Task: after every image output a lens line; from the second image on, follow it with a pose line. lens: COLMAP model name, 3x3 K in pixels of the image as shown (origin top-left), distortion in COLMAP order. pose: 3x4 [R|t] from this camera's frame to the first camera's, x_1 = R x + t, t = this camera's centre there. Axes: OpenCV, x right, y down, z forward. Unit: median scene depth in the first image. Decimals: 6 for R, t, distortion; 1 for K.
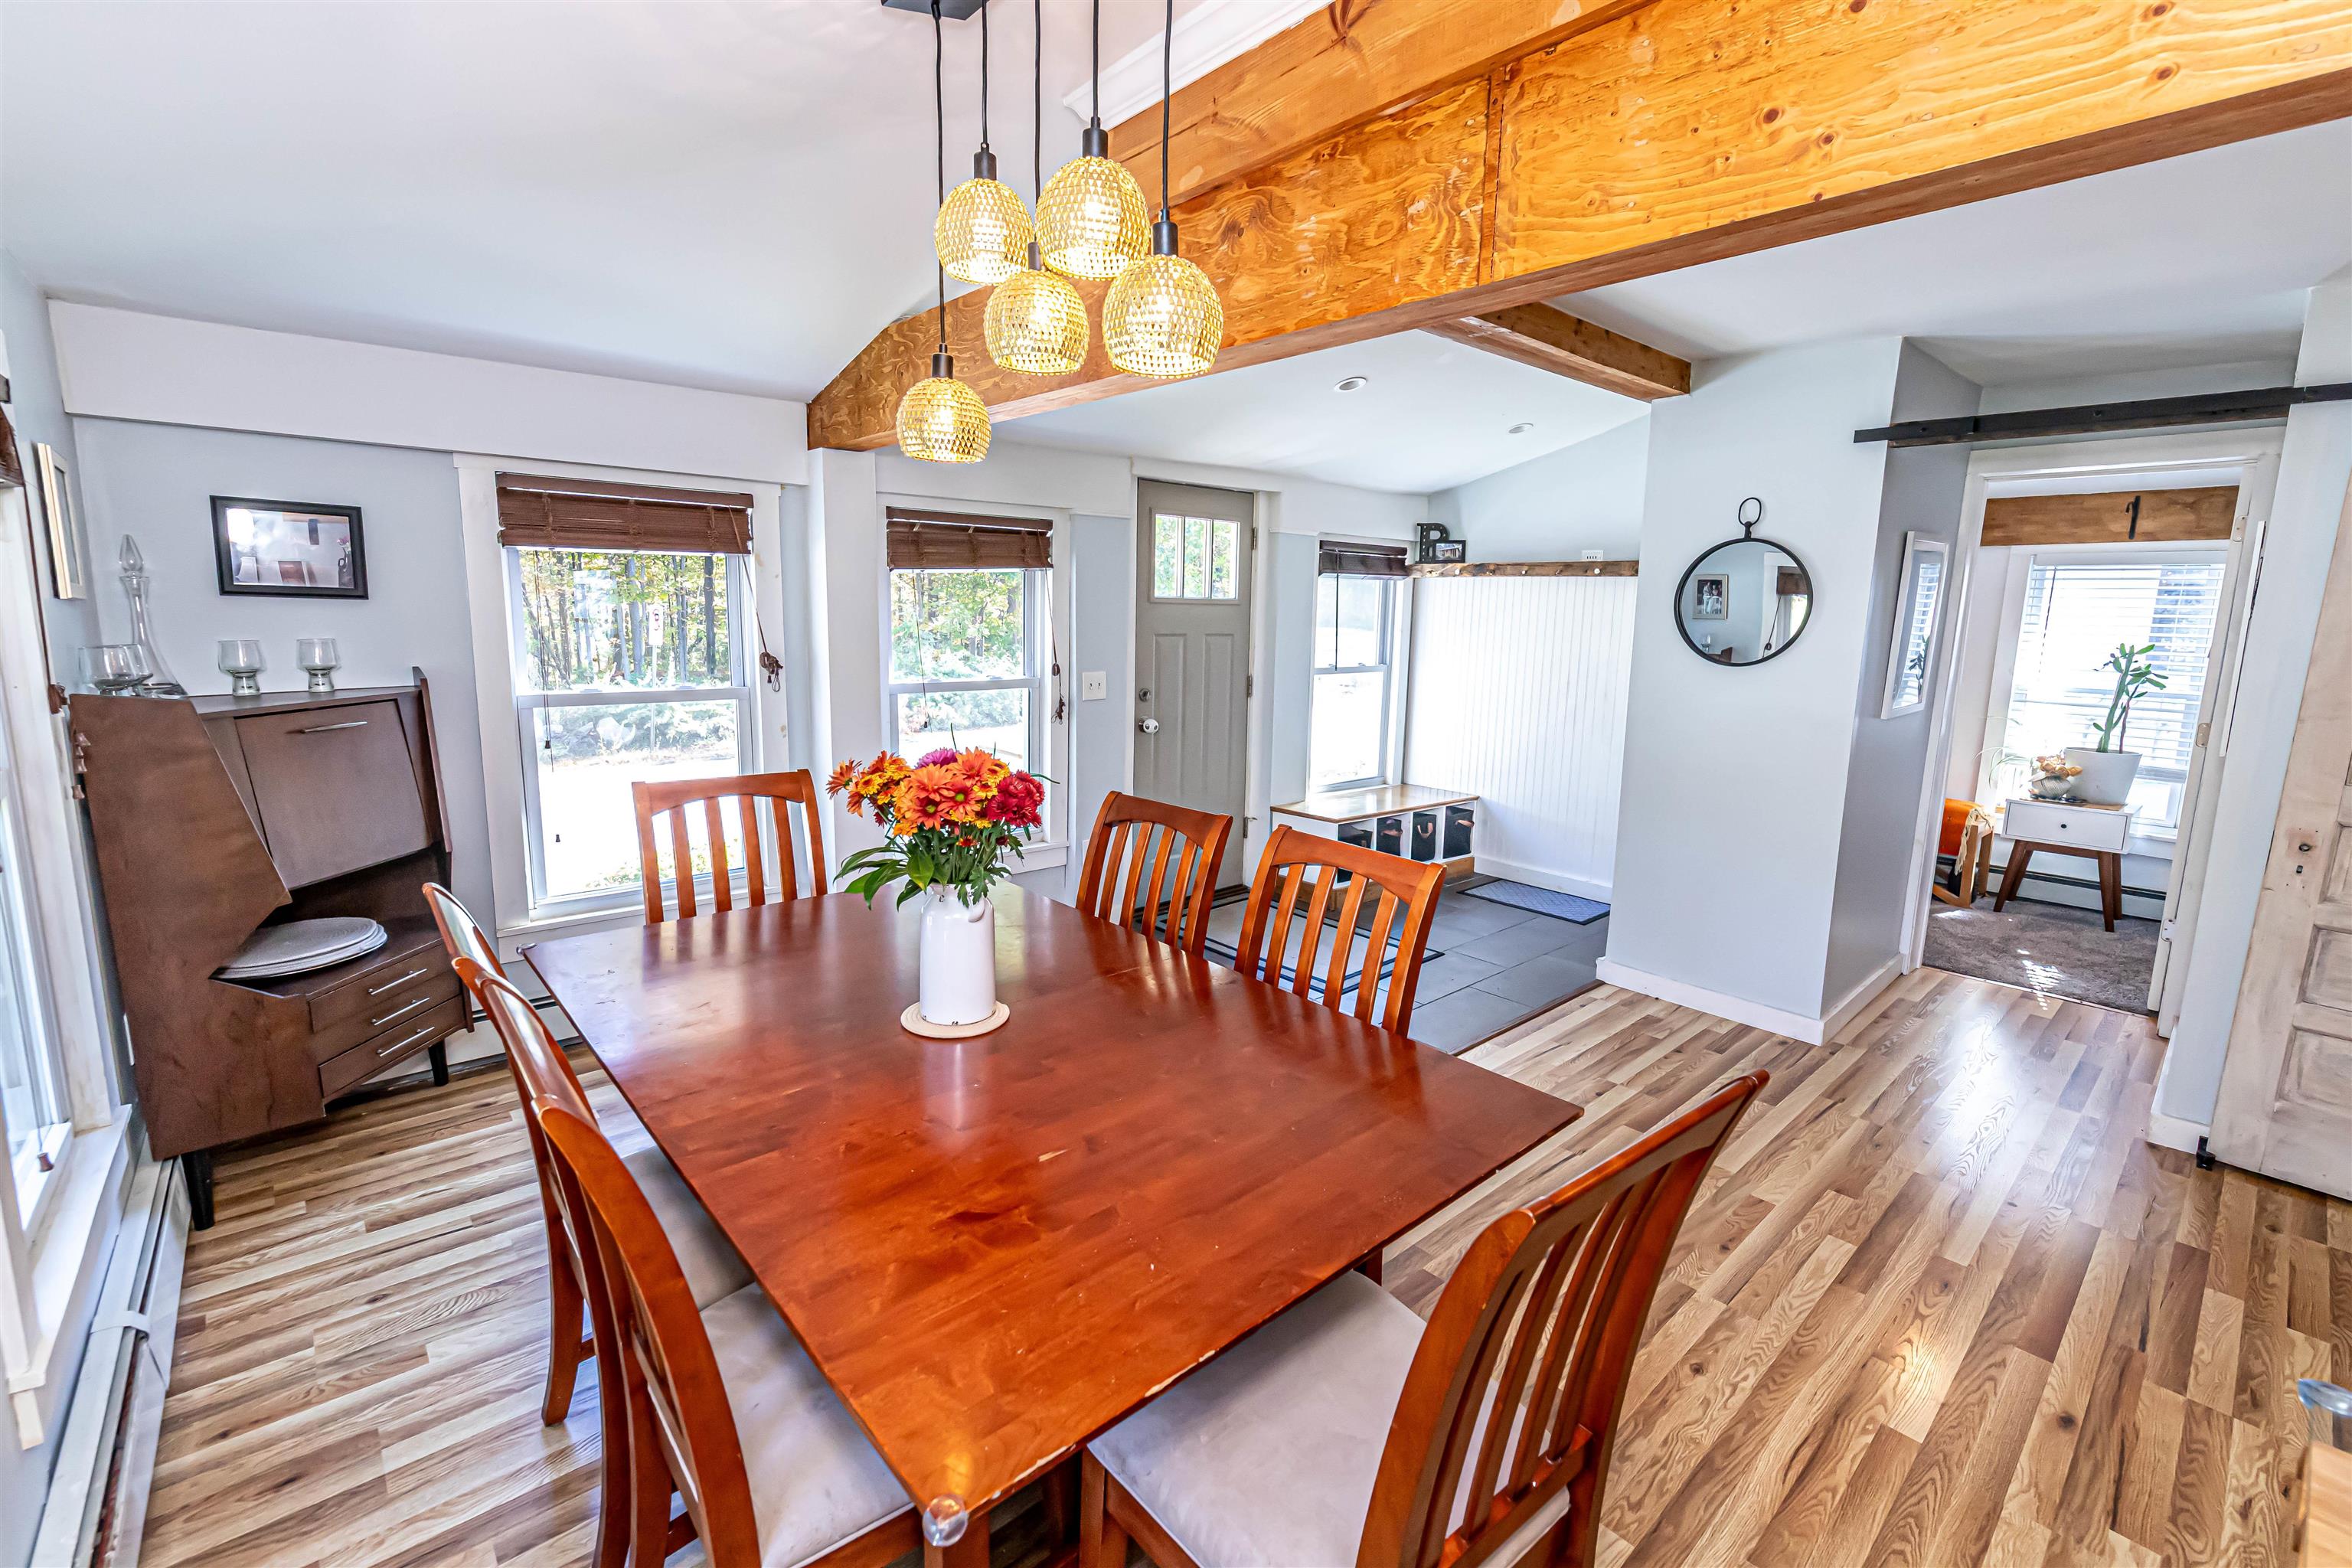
lens RADIAL K [[1024.3, 0, 1188.0], [0, 1024.3, 764.6], [0, 0, 1]] dist [0.000576, -0.000829]
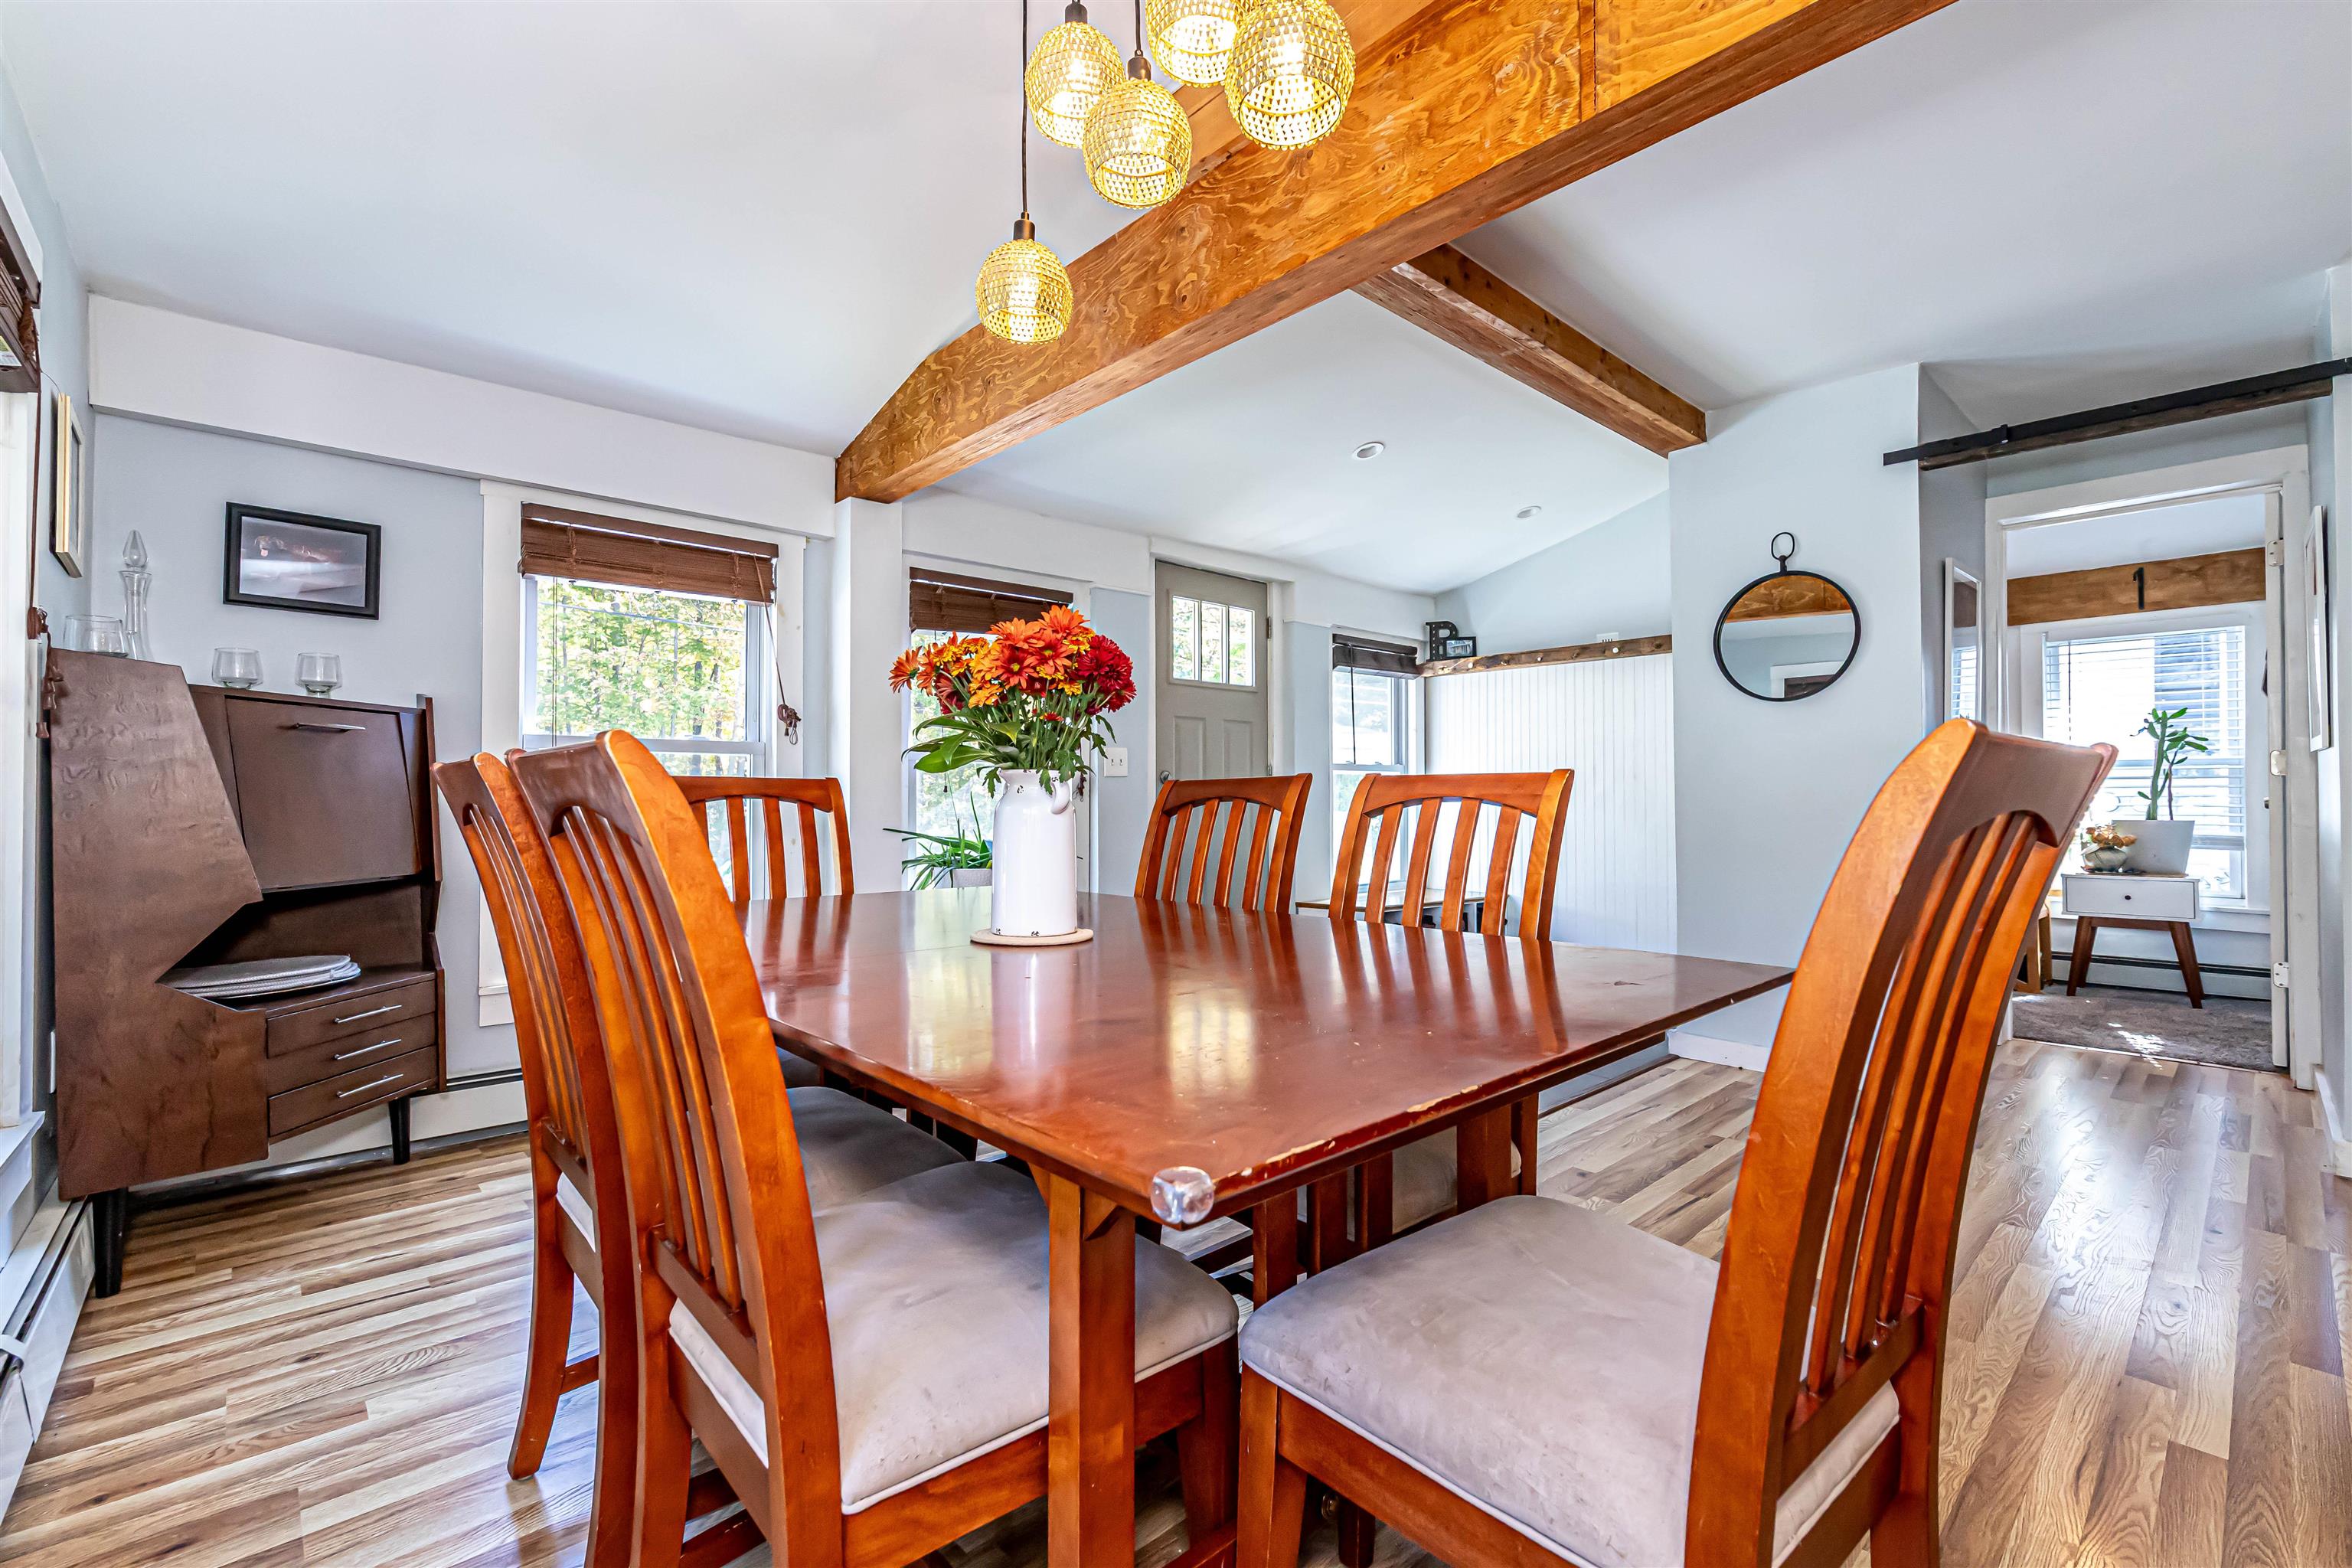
lens RADIAL K [[1024.5, 0, 1176.0], [0, 1024.5, 784.0], [0, 0, 1]] dist [0.001482, -0.000040]
pose [[0.999651, -0.024370, 0.010149, -0.042750], [0.025742, 0.985118, -0.169938, 0.103699], [-0.005857, 0.170140, 0.985402, 0.048567]]
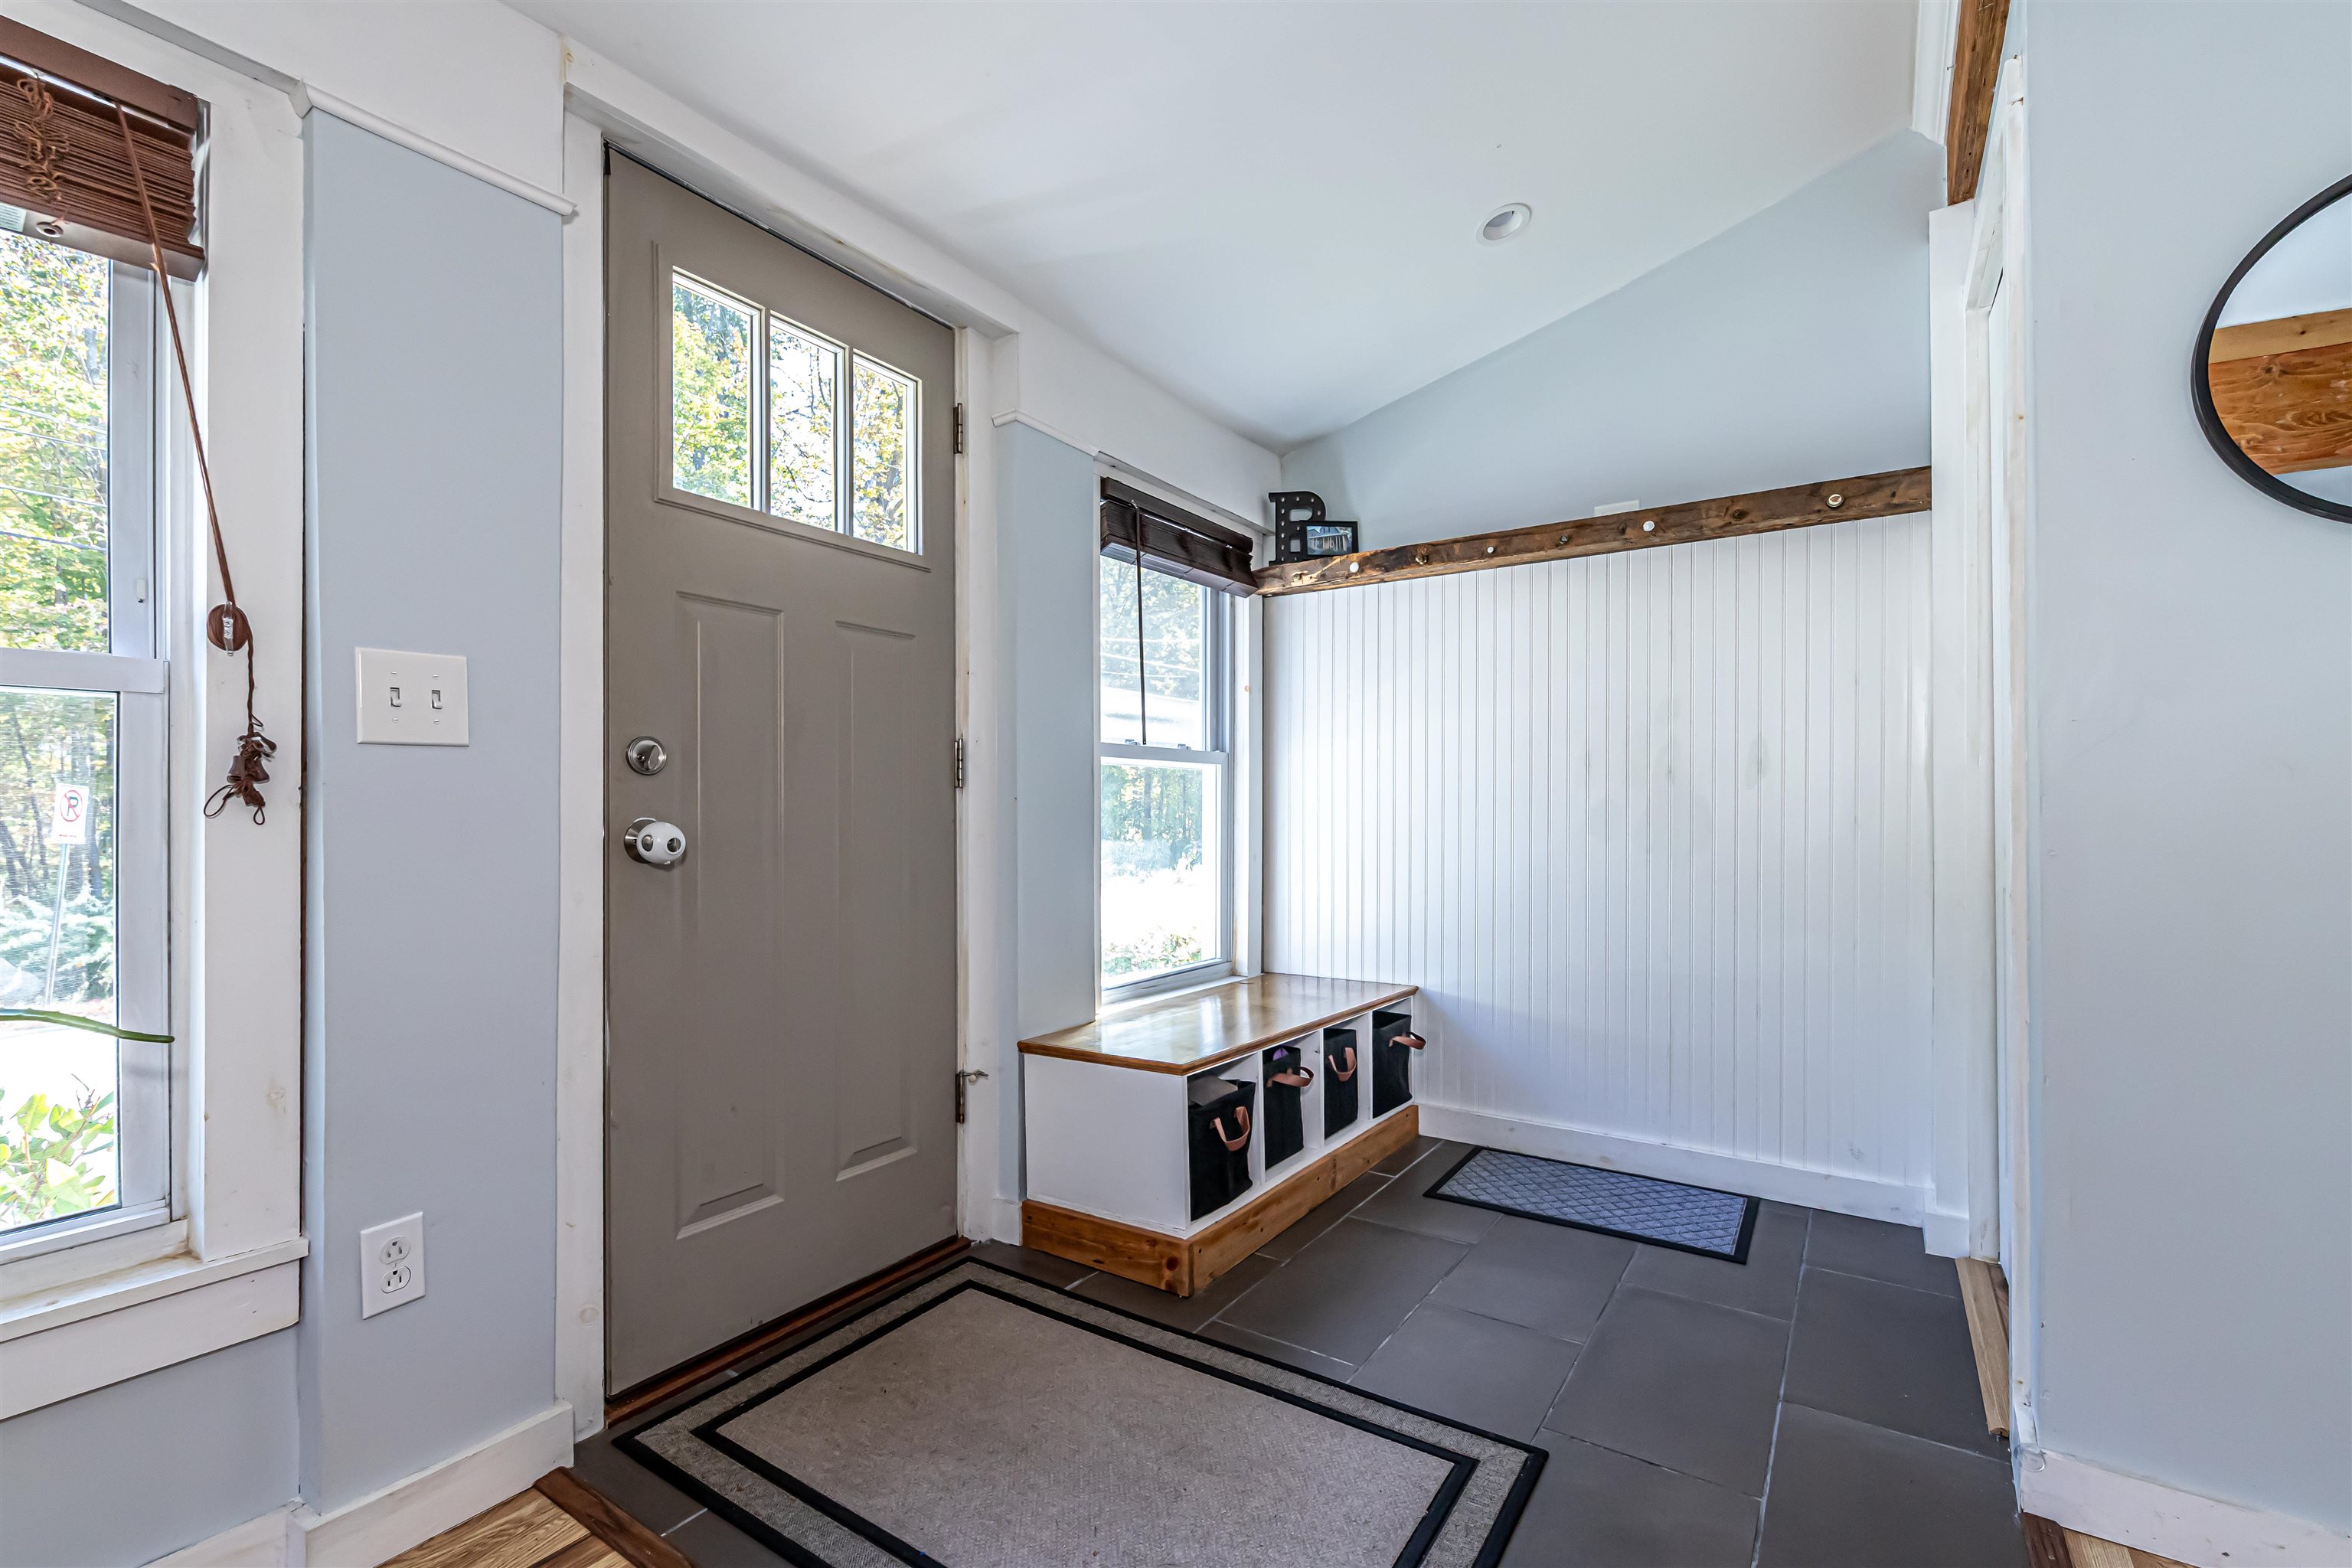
lens RADIAL K [[1036.0, 0, 1203.9], [0, 1036.0, 809.0], [0, 0, 1]] dist [-0.000803, -0.000528]
pose [[0.965746, -0.022571, 0.258504, 0.051439], [0.062158, 0.987328, -0.146010, 0.014132], [-0.251933, 0.157077, 0.954912, 0.617589]]
